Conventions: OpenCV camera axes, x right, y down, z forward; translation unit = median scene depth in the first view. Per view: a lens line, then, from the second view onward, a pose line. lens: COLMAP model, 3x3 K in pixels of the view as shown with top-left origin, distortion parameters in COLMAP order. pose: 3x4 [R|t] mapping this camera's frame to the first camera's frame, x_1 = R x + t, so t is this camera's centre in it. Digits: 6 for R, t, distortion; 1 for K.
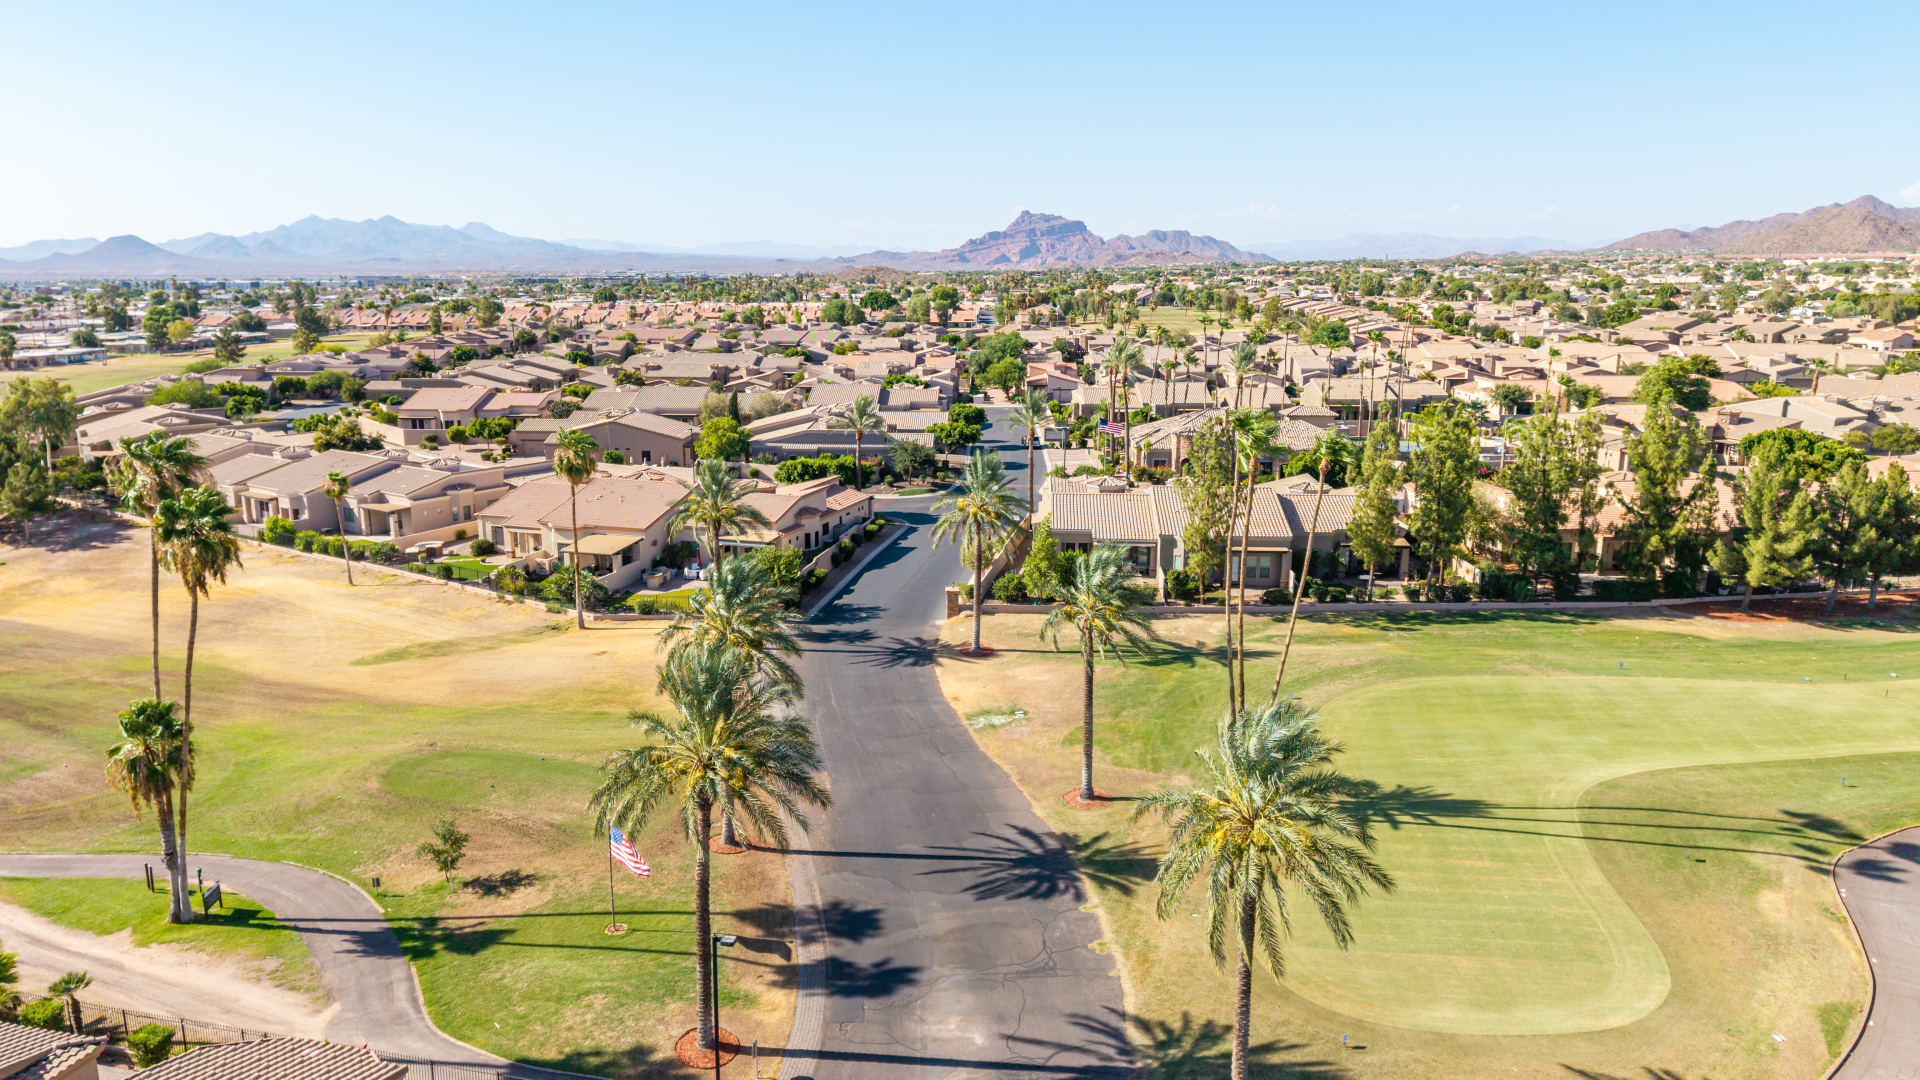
lens RADIAL K [[1284.8, 0, 960.0], [0, 1284.8, 540.0], [0, 0, 1]] dist [0.033481, -0.036329]
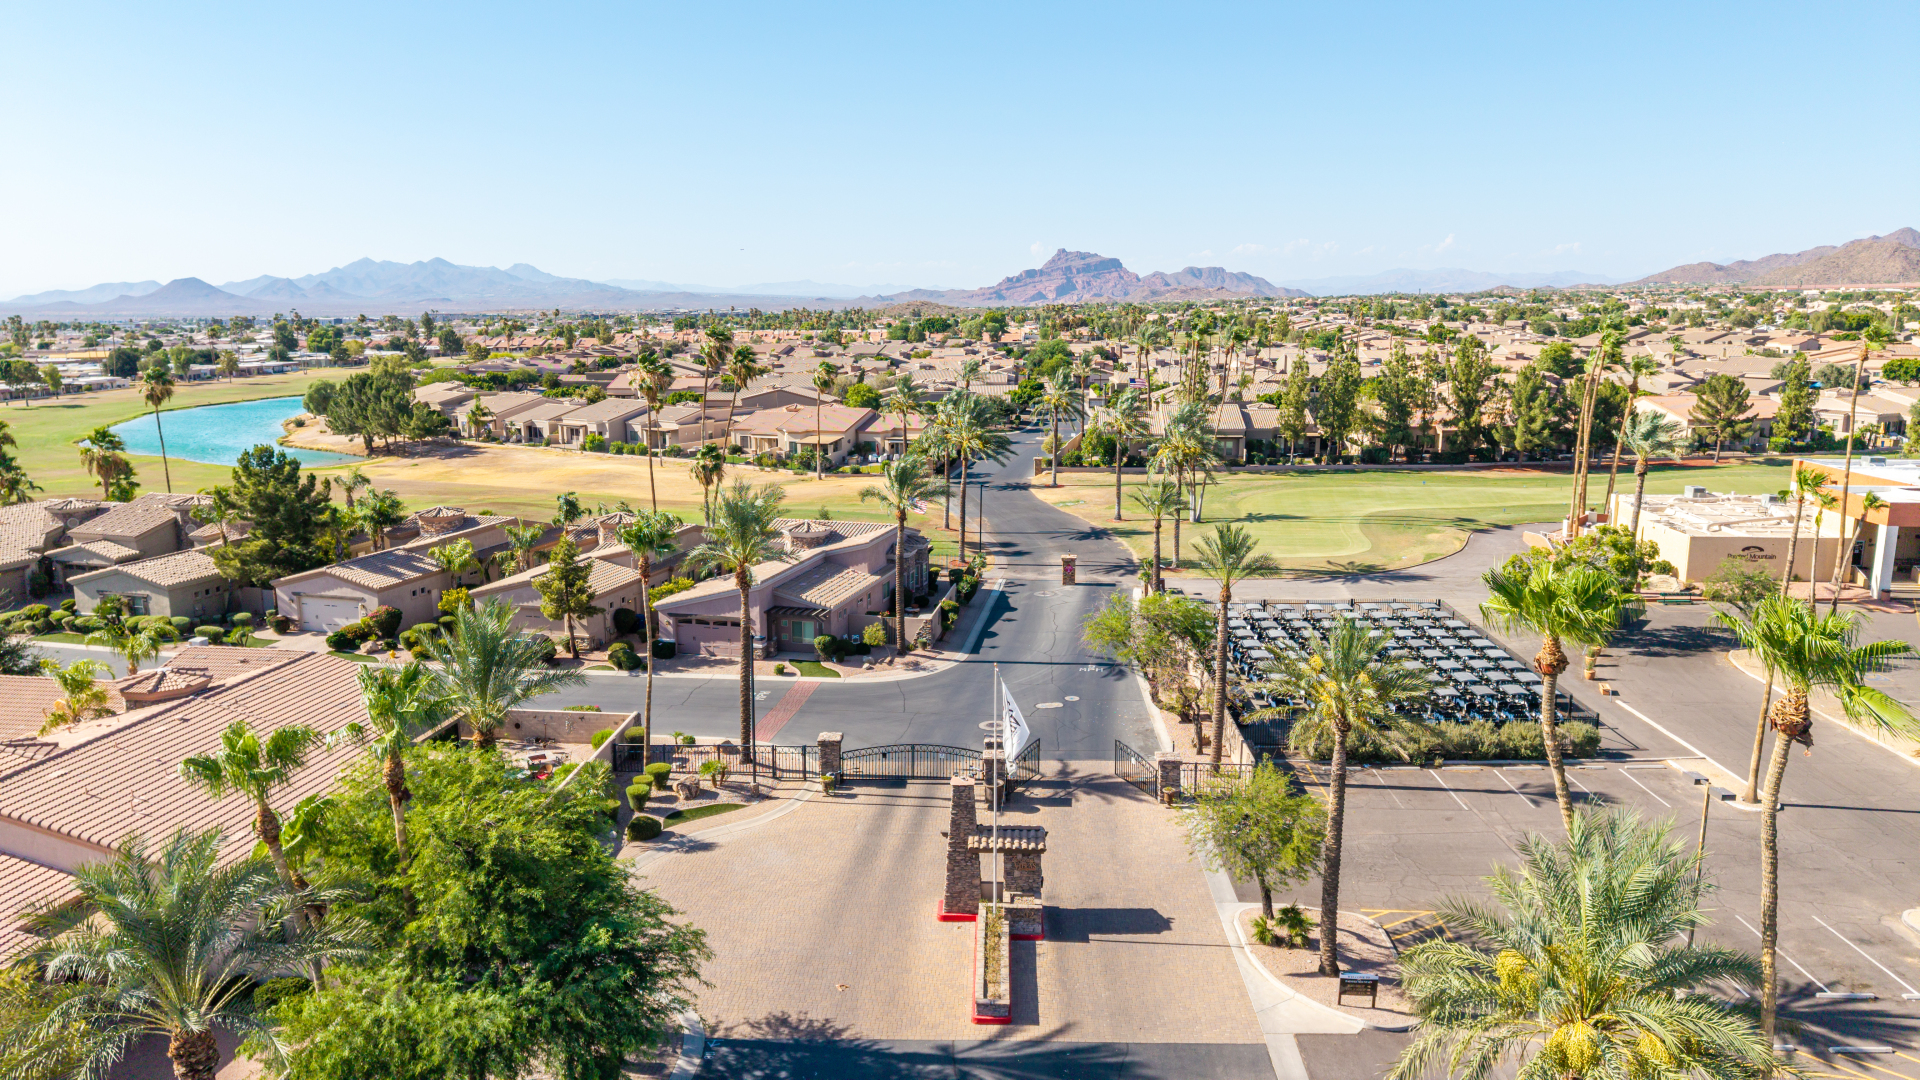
lens RADIAL K [[1284.8, 0, 960.0], [0, 1284.8, 540.0], [0, 0, 1]] dist [0.033481, -0.036329]
pose [[0.999606, 0.000011, -0.028063, -0.025491], [-0.000807, 0.999597, -0.028361, 0.081354], [0.028052, 0.028372, 0.999204, -0.279209]]
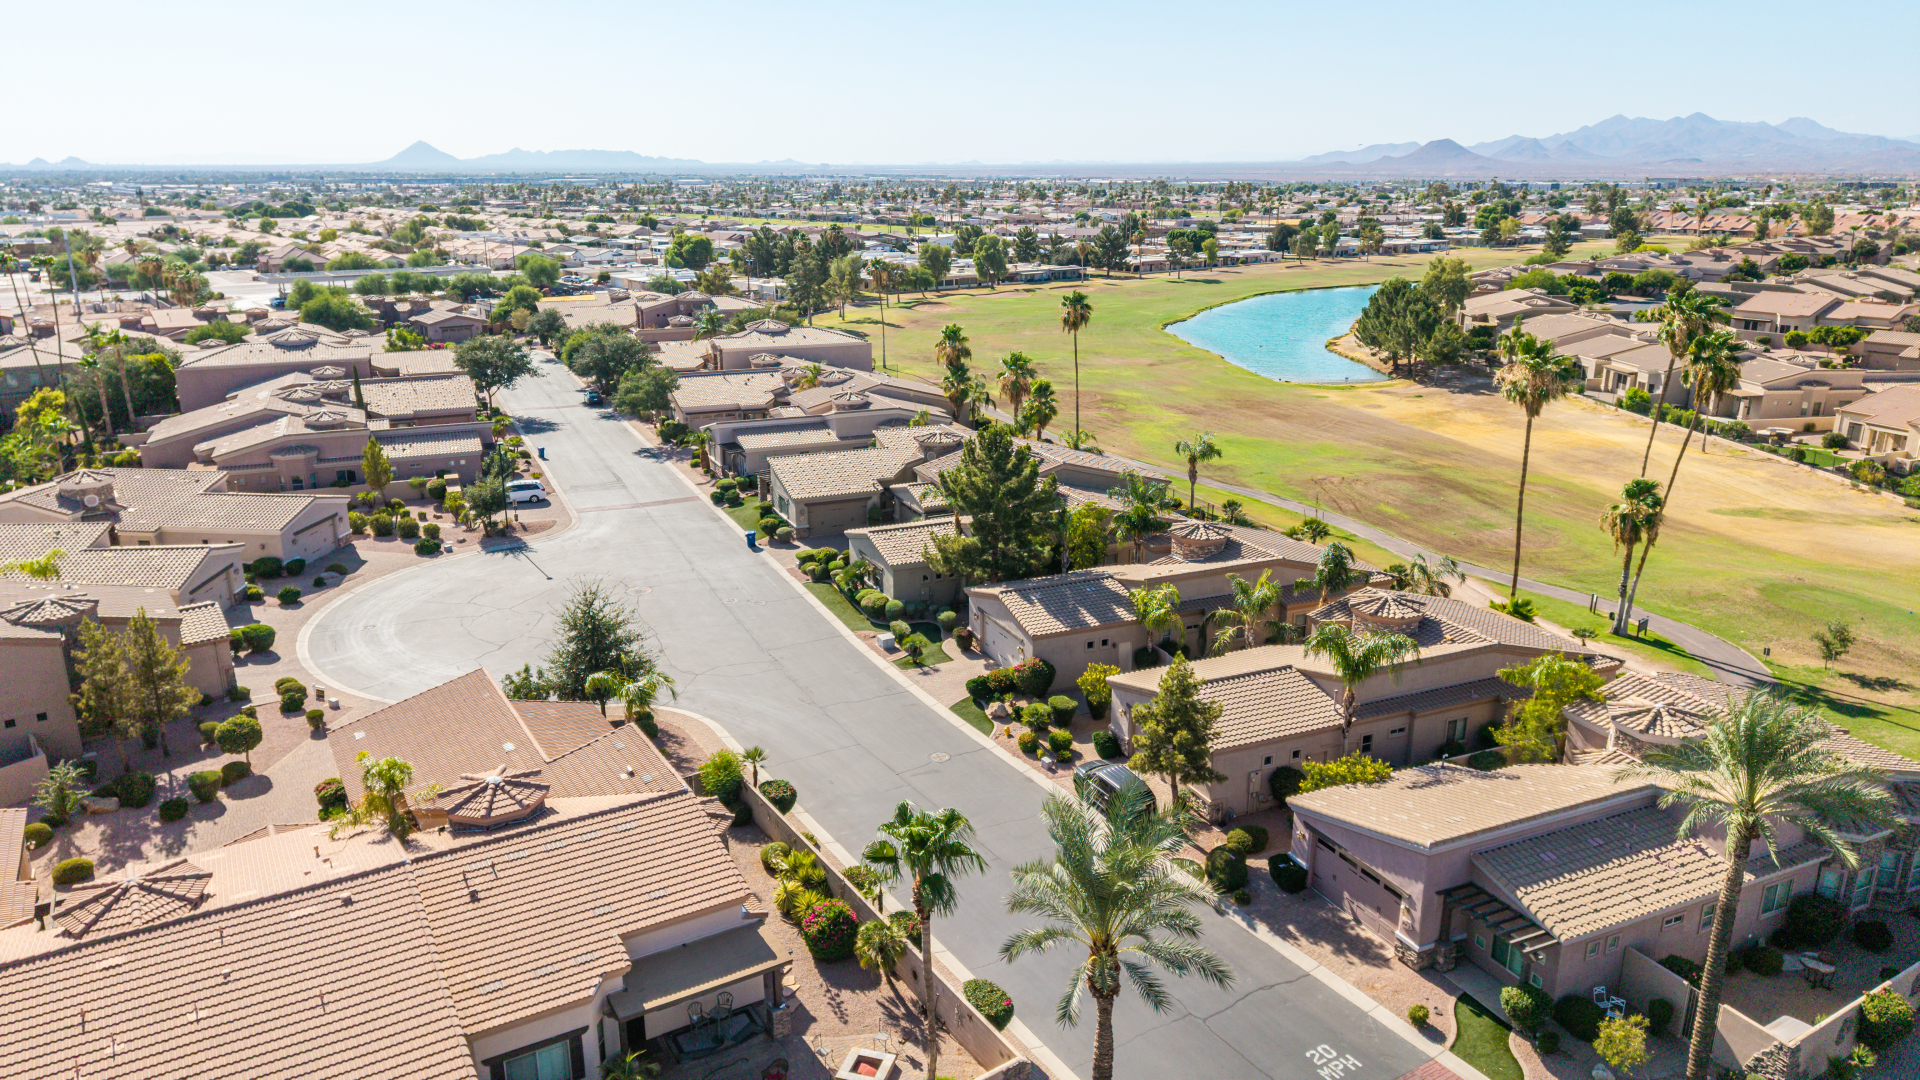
lens RADIAL K [[1284.8, 0, 960.0], [0, 1284.8, 540.0], [0, 0, 1]] dist [0.033481, -0.036329]
pose [[0.620165, 0.220453, -0.752858, 0.000351], [-0.166143, 0.974842, 0.148594, 0.023395], [0.766676, 0.032929, 0.641190, -0.112551]]
